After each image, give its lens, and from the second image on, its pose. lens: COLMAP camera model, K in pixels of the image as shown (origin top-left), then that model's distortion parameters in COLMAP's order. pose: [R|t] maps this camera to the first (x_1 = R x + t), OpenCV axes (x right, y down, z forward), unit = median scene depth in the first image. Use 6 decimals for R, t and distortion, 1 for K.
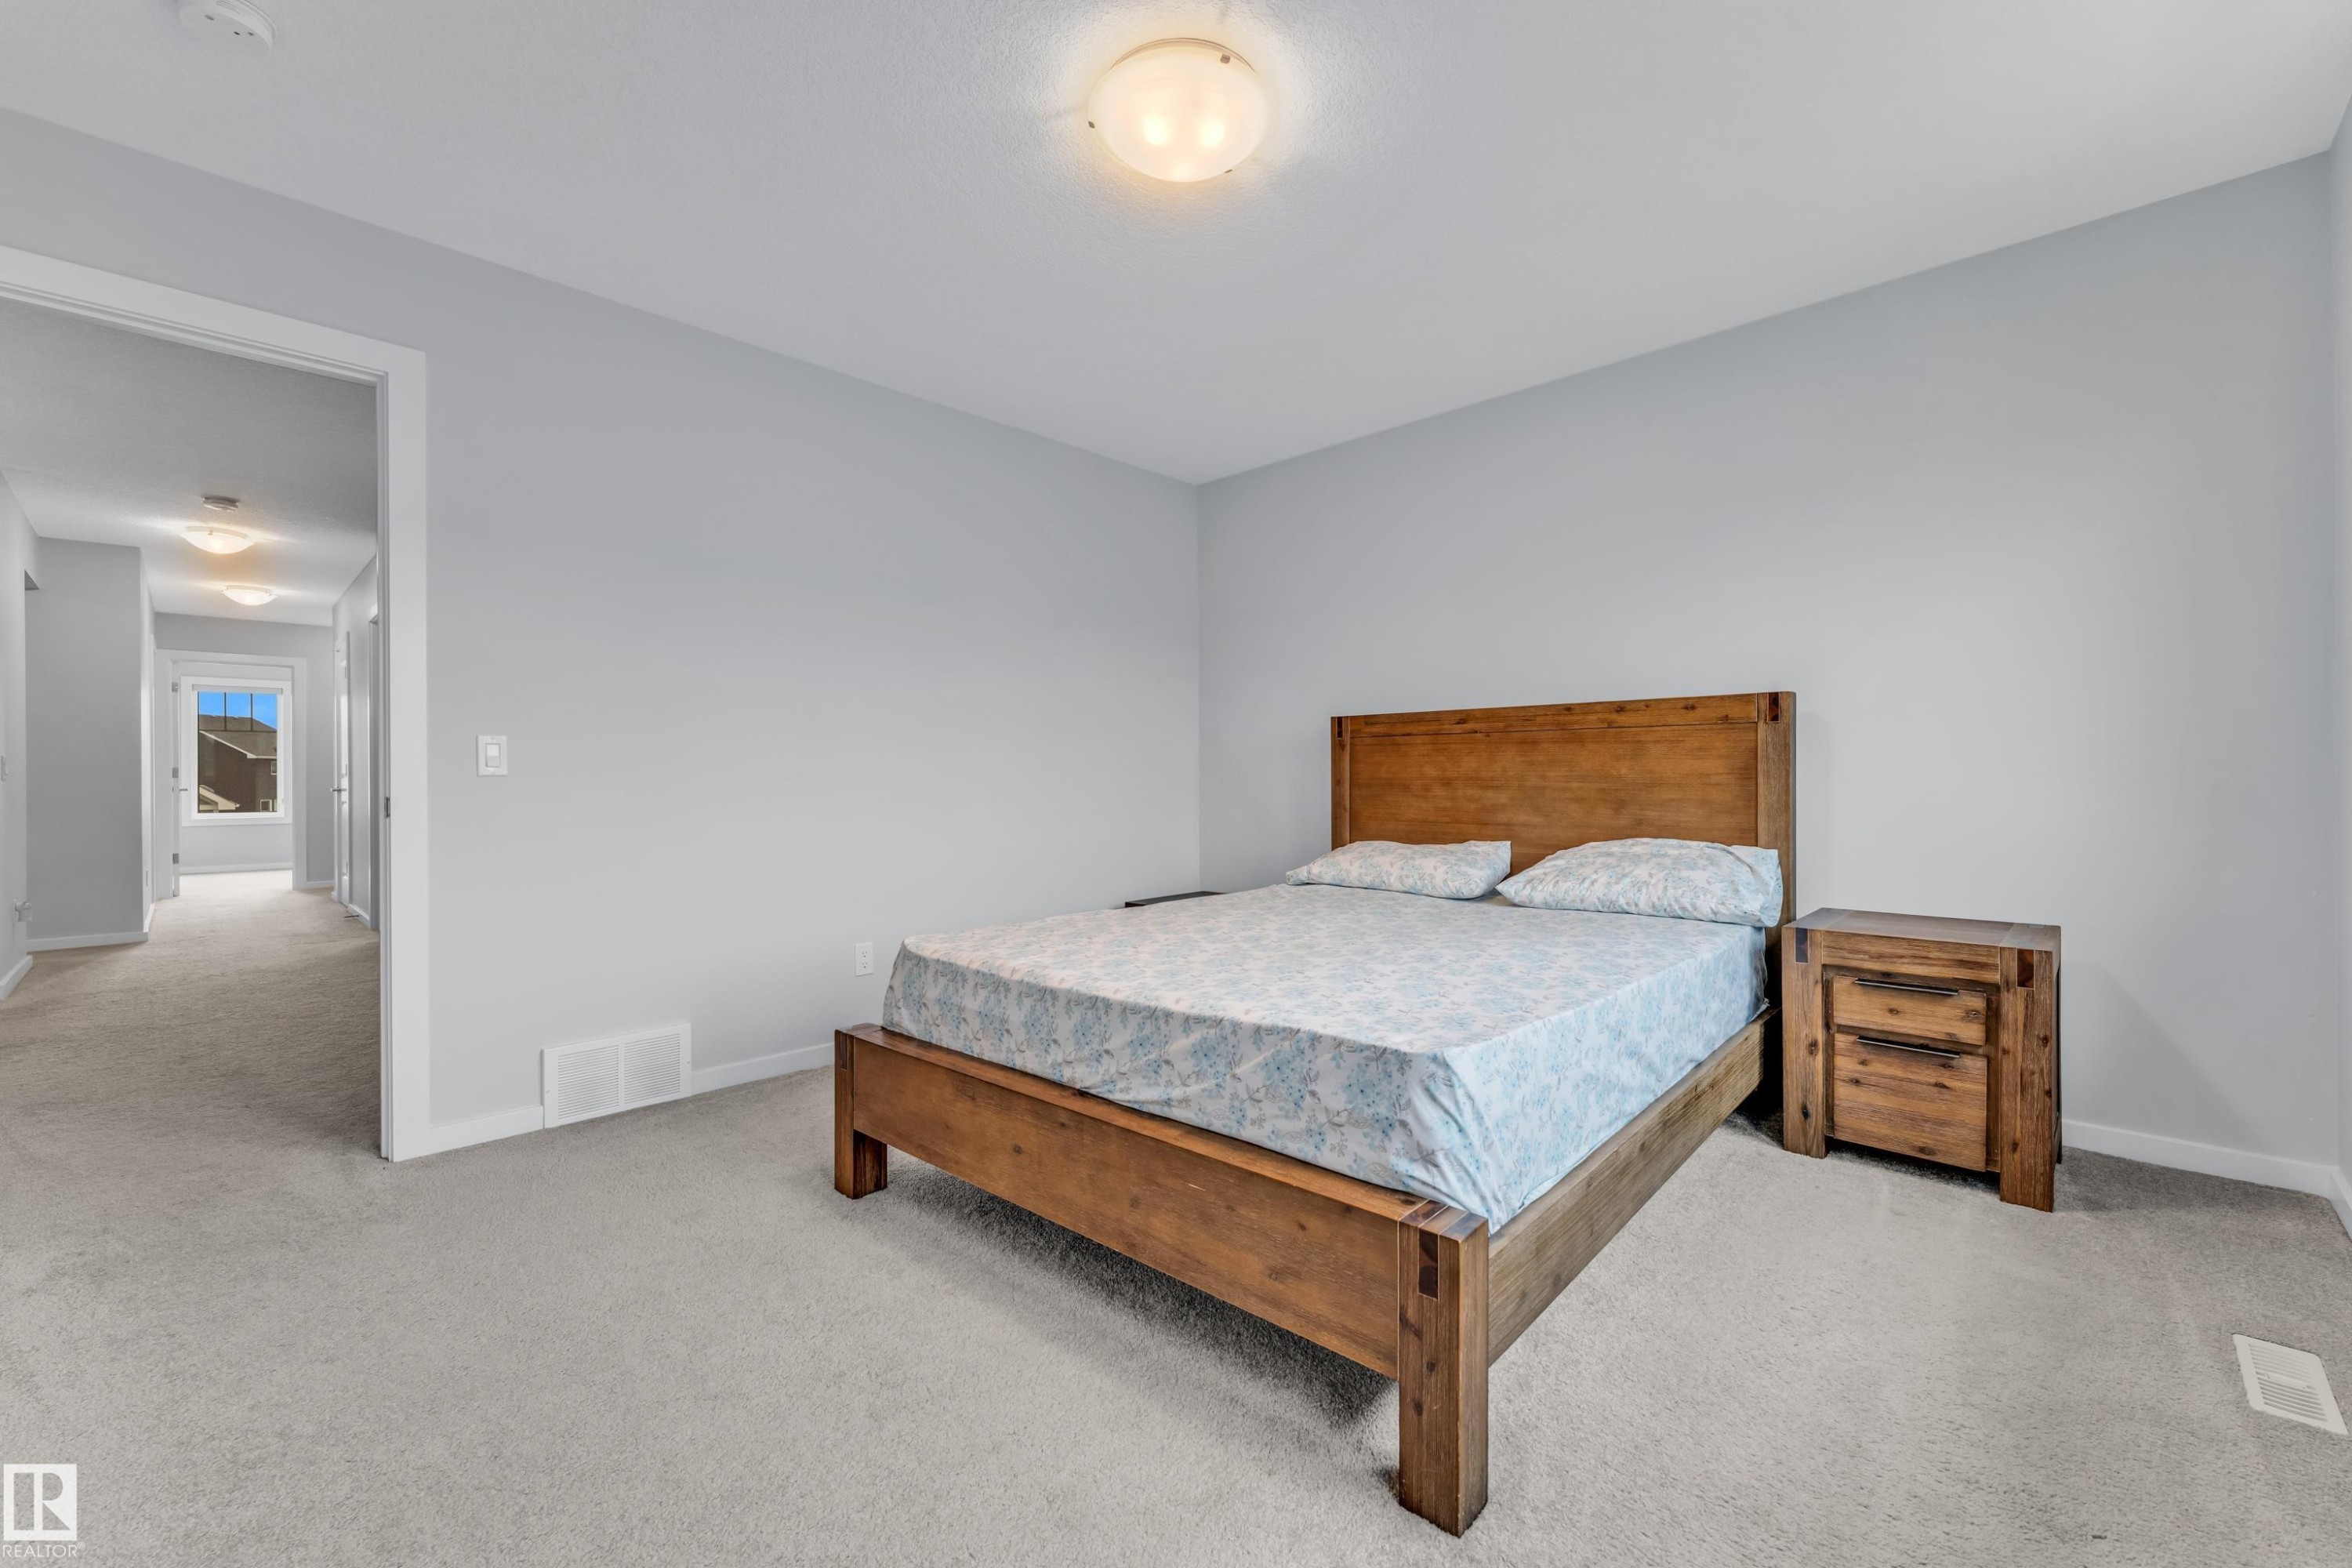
lens RADIAL K [[951.0, 0, 1185.9], [0, 951.0, 778.7], [0, 0, 1]] dist [-0.002762, -0.000217]
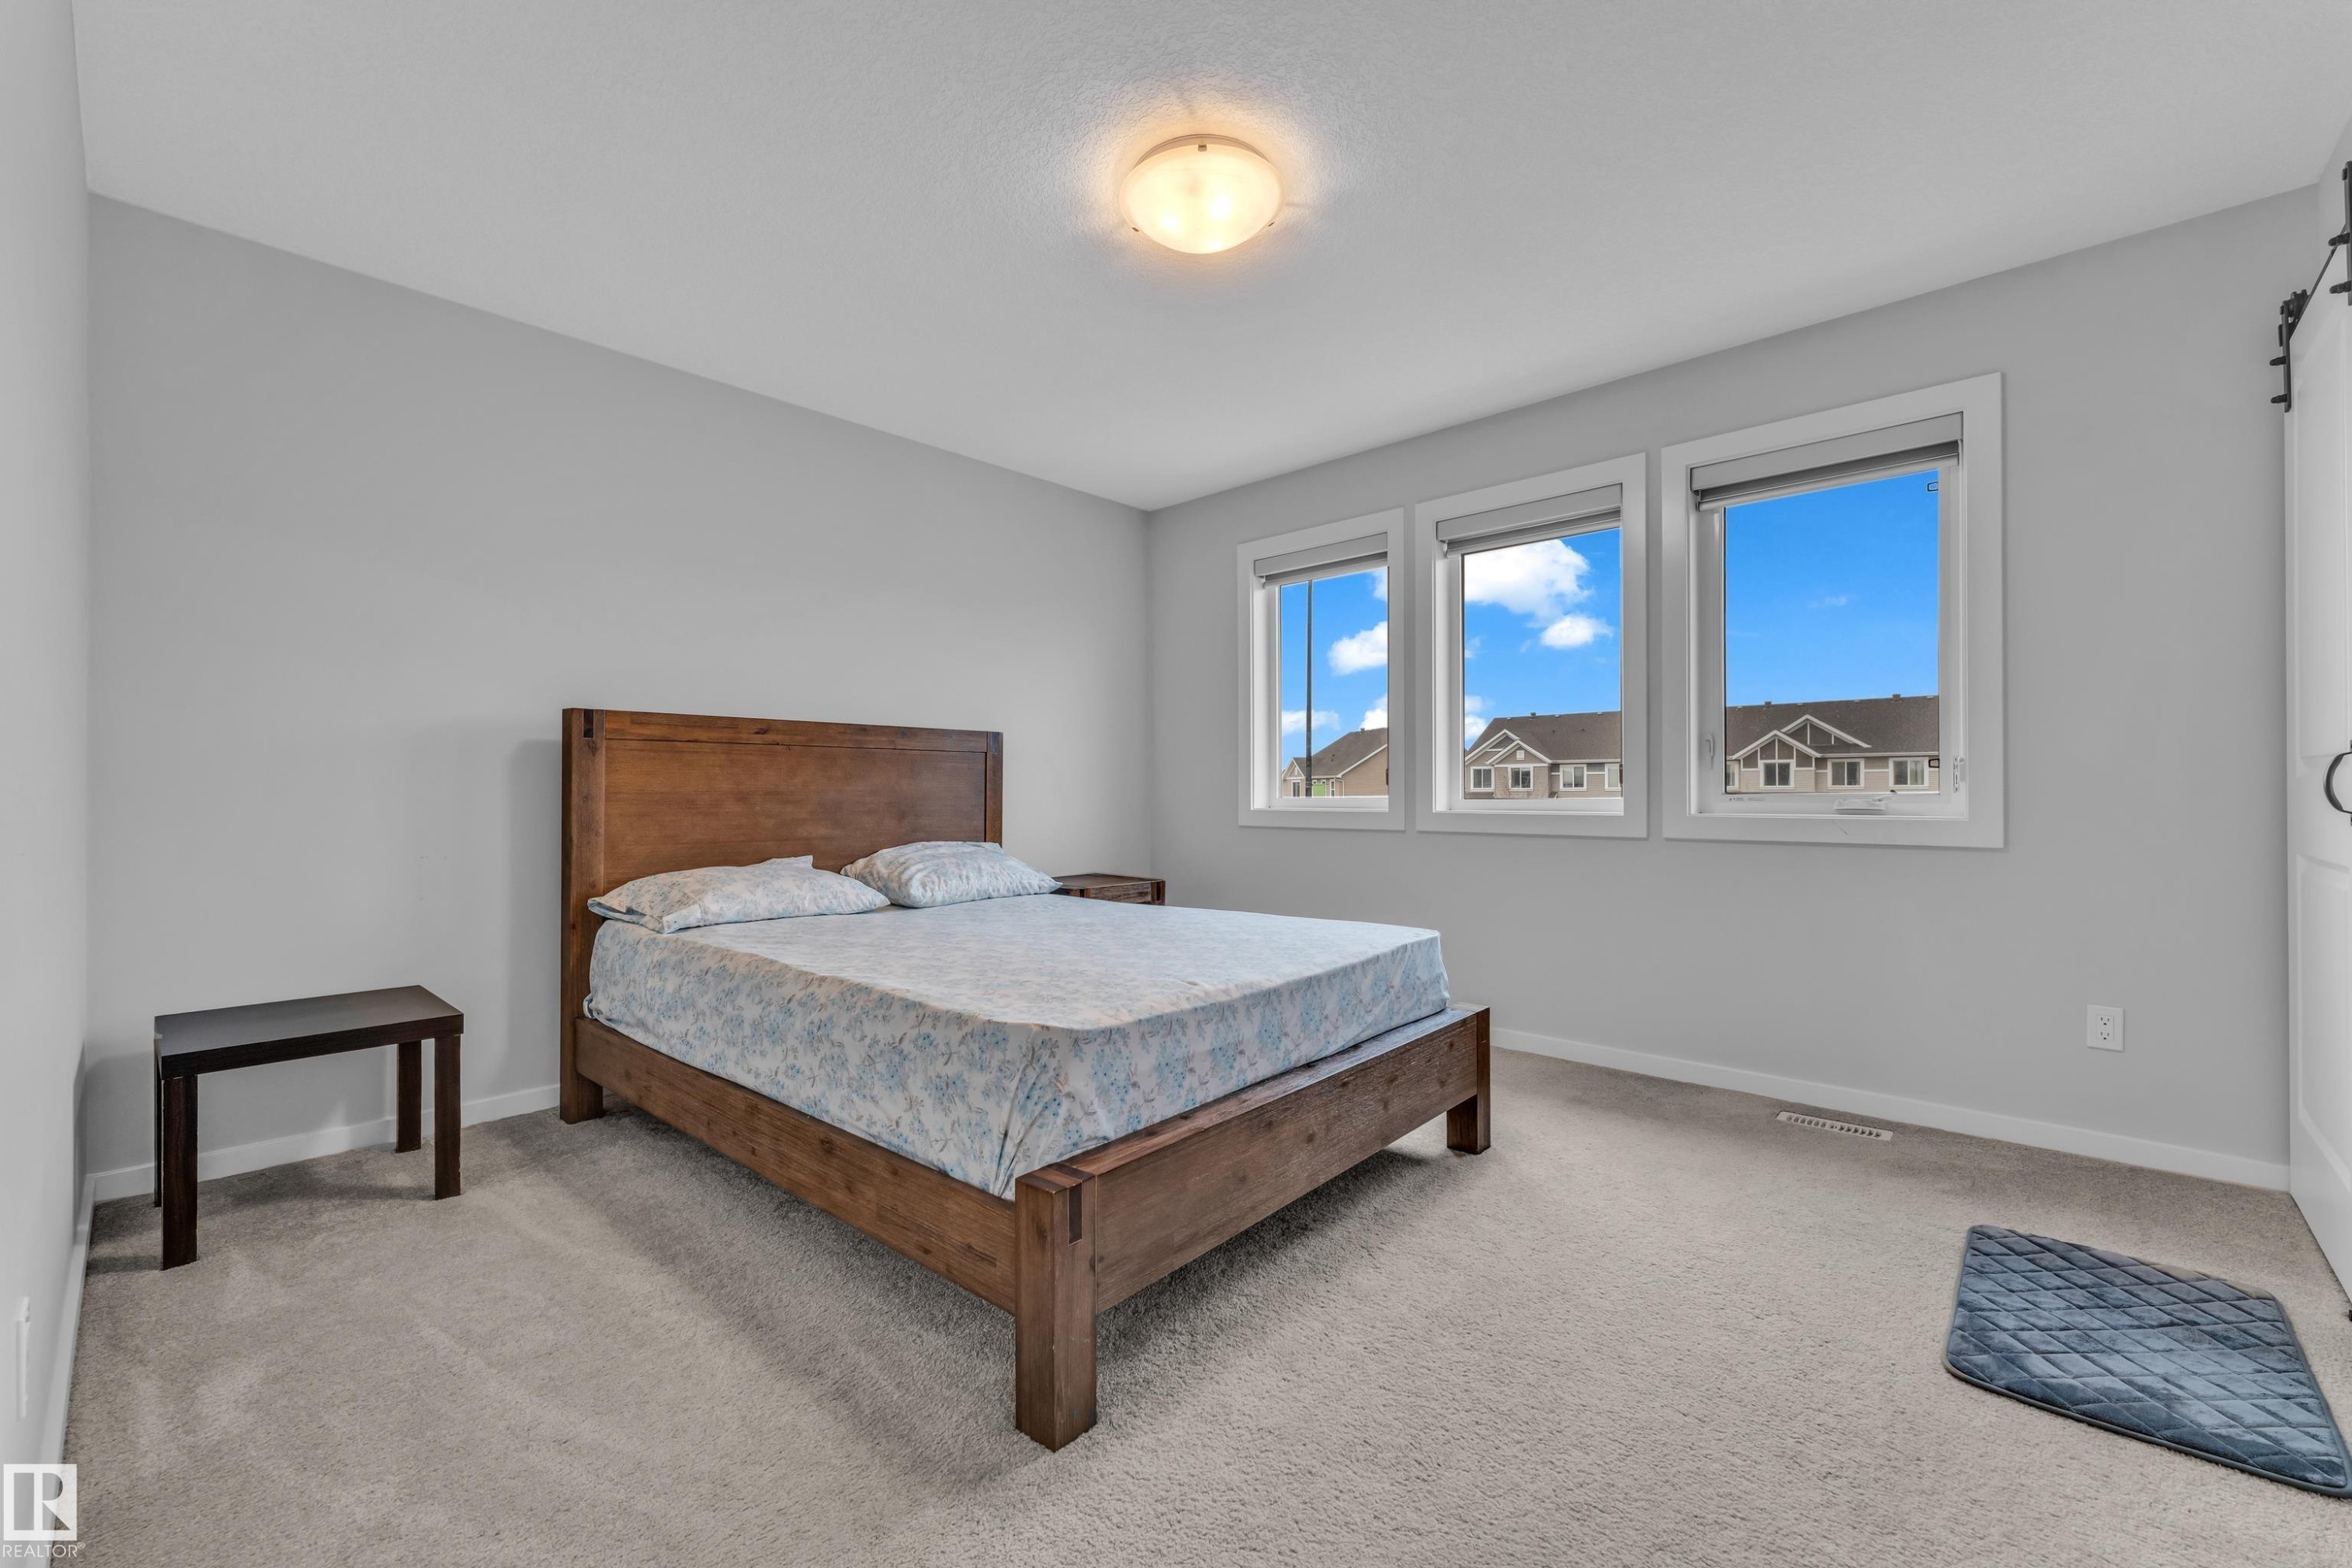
lens RADIAL K [[951.0, 0, 1181.5], [0, 951.0, 789.3], [0, 0, 1]] dist [-0.002762, -0.000217]
pose [[-0.009521, 0.006243, 0.999935, -0.718750], [0.002968, 0.999976, -0.006215, 0.003711], [-0.999950, 0.002909, -0.009539, 0.668477]]
